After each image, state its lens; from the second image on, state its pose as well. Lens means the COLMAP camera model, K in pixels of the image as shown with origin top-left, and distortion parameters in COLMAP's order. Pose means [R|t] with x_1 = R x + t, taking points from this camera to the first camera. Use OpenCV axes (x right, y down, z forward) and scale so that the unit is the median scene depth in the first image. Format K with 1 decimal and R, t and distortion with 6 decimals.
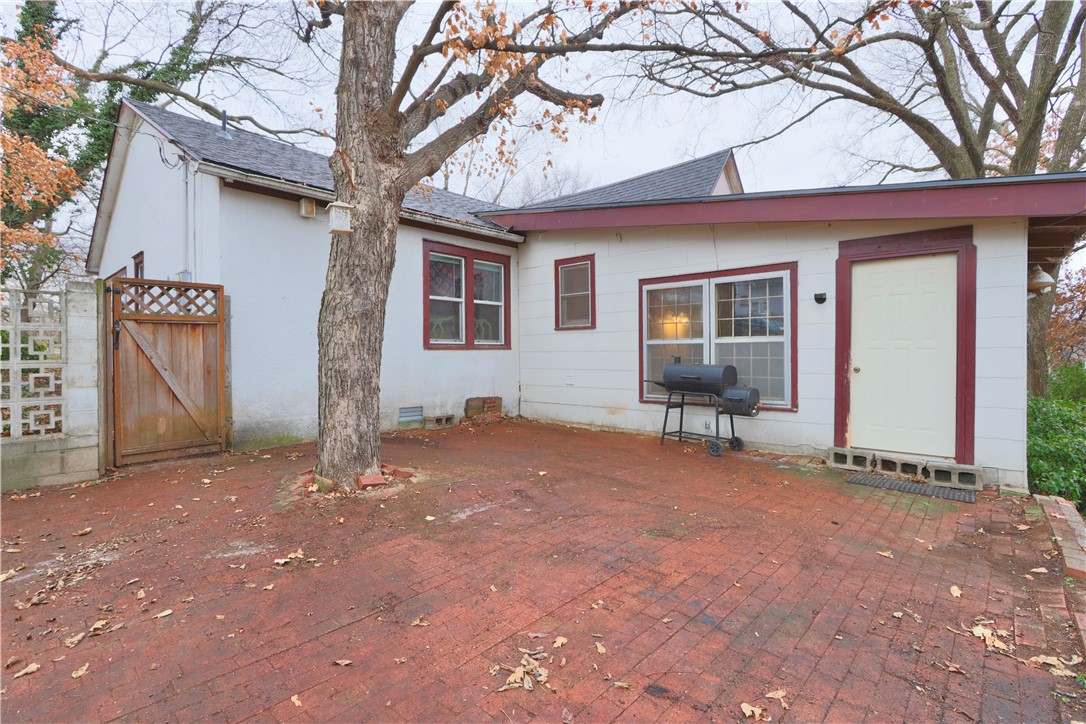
lens RADIAL K [[503.4, 0, 515.5], [0, 503.4, 354.9], [0, 0, 1]] dist [-0.012694, 0.000082]
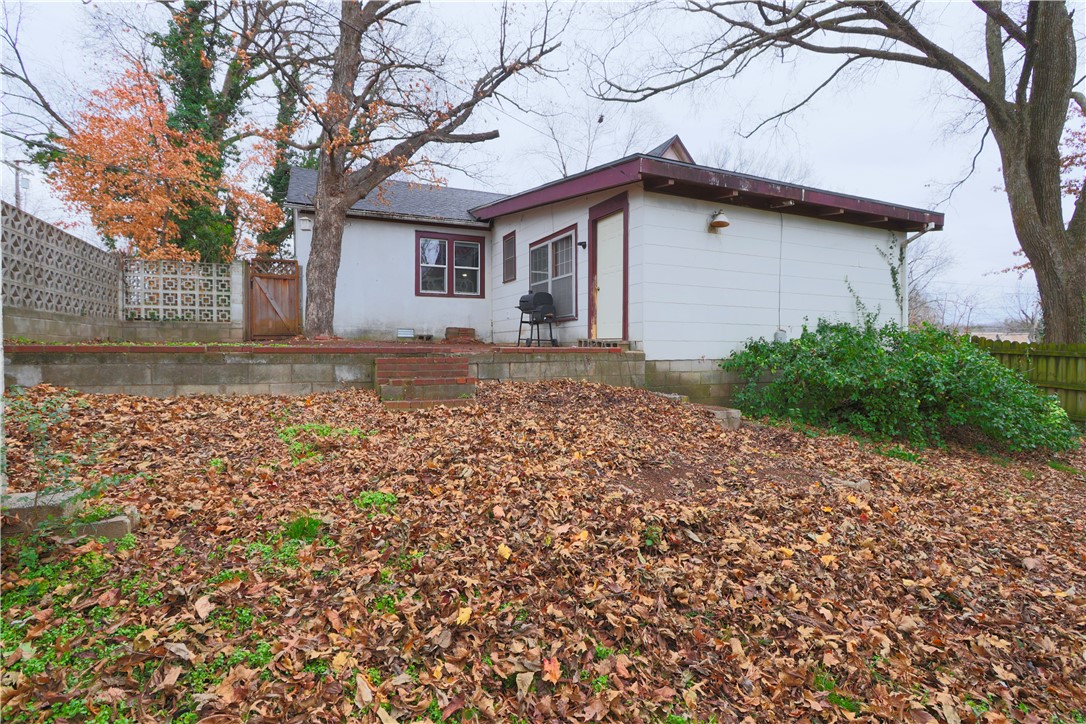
lens RADIAL K [[503.4, 0, 515.5], [0, 503.4, 354.9], [0, 0, 1]] dist [-0.012694, 0.000082]
pose [[0.920688, 0.008301, -0.390211, 0.823165], [-0.004164, 0.999926, 0.011445, 0.174062], [0.390277, -0.008912, 0.920654, -0.444131]]
